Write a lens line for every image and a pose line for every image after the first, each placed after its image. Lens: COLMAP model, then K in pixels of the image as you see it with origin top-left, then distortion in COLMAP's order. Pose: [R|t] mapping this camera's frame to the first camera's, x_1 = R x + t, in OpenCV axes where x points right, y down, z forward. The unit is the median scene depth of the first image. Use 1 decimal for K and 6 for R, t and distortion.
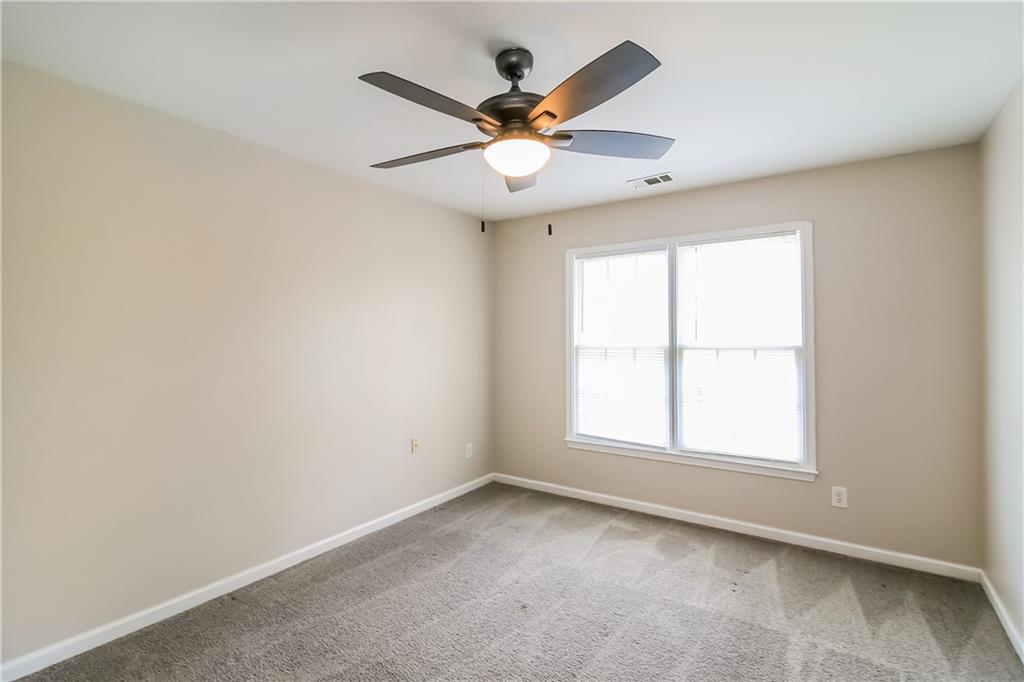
lens RADIAL K [[472.4, 0, 506.2], [0, 472.4, 344.3], [0, 0, 1]] dist [-0.003234, -0.000848]
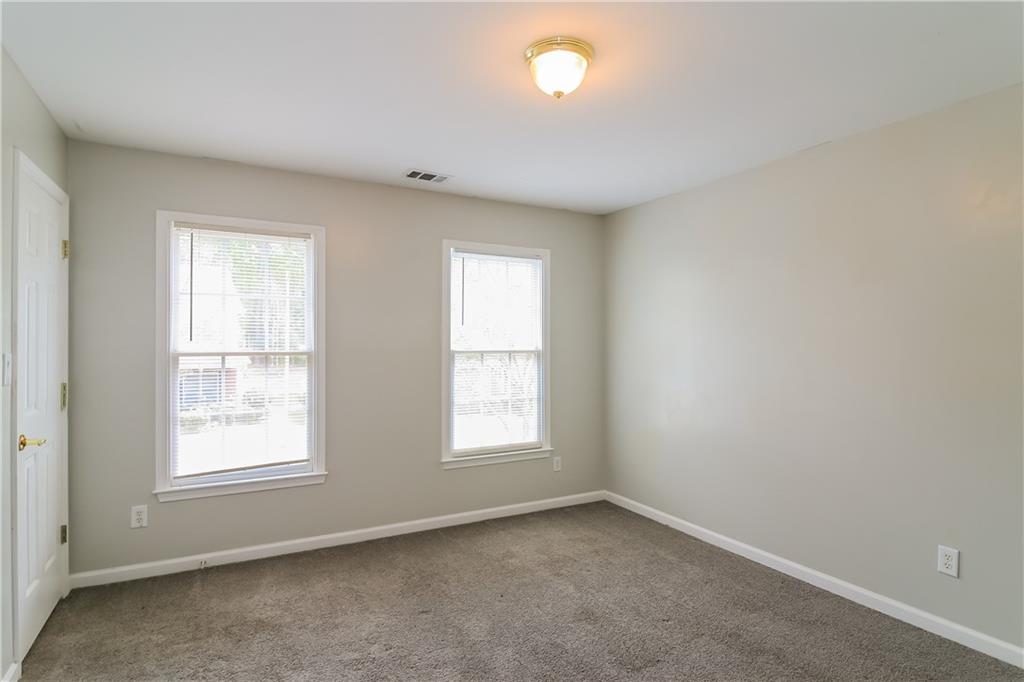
lens RADIAL K [[517.9, 0, 511.5], [0, 517.9, 342.3], [0, 0, 1]] dist [0.008151, -0.009959]
pose [[0.449000, 0.009995, 0.893476, -0.353586], [0.001790, 0.999925, -0.012085, 0.000584], [-0.893530, 0.007025, 0.448949, 0.252896]]
